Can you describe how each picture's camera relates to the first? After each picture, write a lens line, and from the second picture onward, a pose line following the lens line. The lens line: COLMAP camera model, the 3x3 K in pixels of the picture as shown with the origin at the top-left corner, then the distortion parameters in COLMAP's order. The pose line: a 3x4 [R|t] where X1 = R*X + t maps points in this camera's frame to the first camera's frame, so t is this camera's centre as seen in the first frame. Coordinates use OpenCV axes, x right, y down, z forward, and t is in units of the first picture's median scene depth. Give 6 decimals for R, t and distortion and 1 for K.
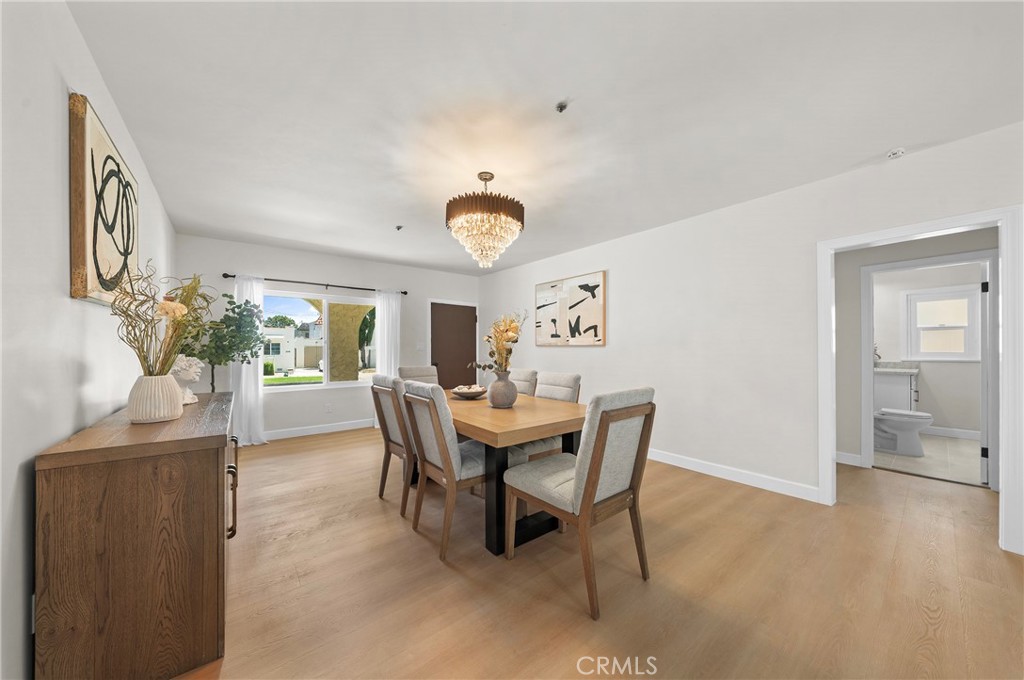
lens RADIAL K [[350.5, 0, 513.4], [0, 350.5, 348.4], [0, 0, 1]] dist [-0.001335, -0.000205]
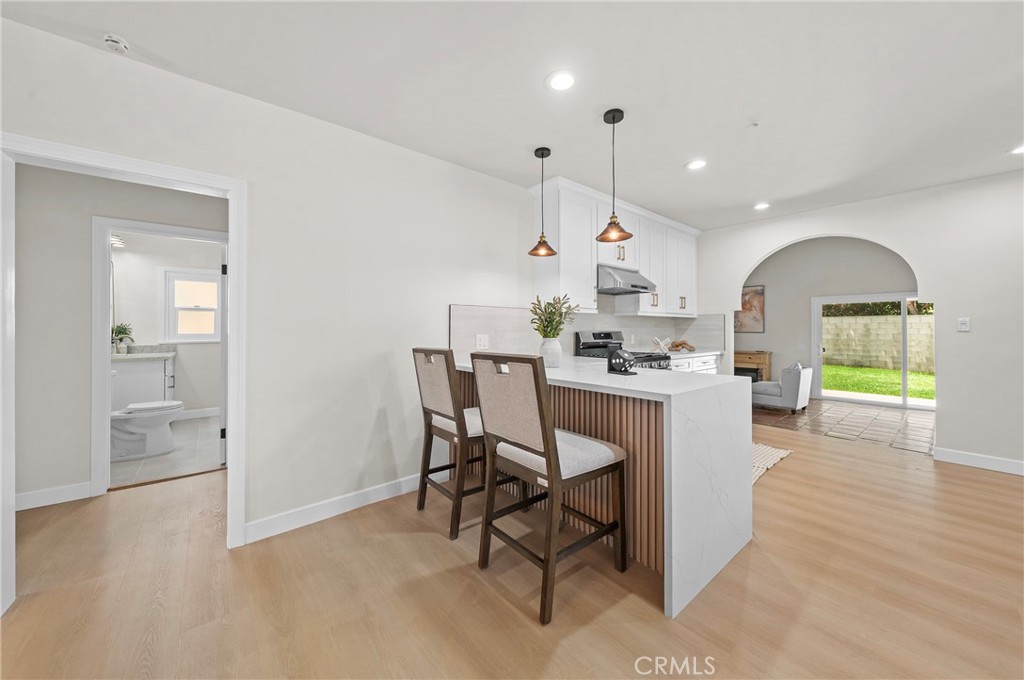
lens RADIAL K [[361.1, 0, 494.6], [0, 361.1, 329.5], [0, 0, 1]] dist [0.000223, 0.000109]
pose [[0.020700, 0.002704, 0.999782, 0.250846], [-0.001203, 0.999996, -0.002680, 0.000962], [-0.999785, -0.001147, 0.020703, 0.152997]]
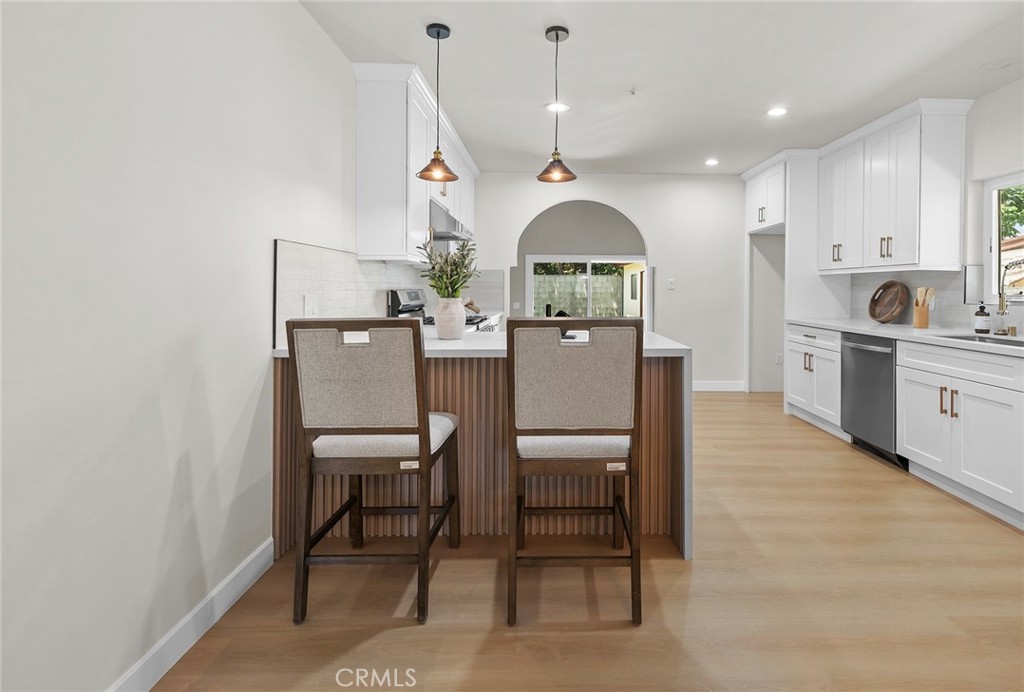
lens RADIAL K [[516.4, 0, 547.6], [0, 516.4, 291.8], [0, 0, 1]] dist [0.000996, -0.000437]
pose [[-0.774882, -0.006594, 0.632072, 0.401400], [-0.004900, 0.999978, 0.004424, 0.002859], [-0.632087, 0.000331, -0.774897, 0.533617]]
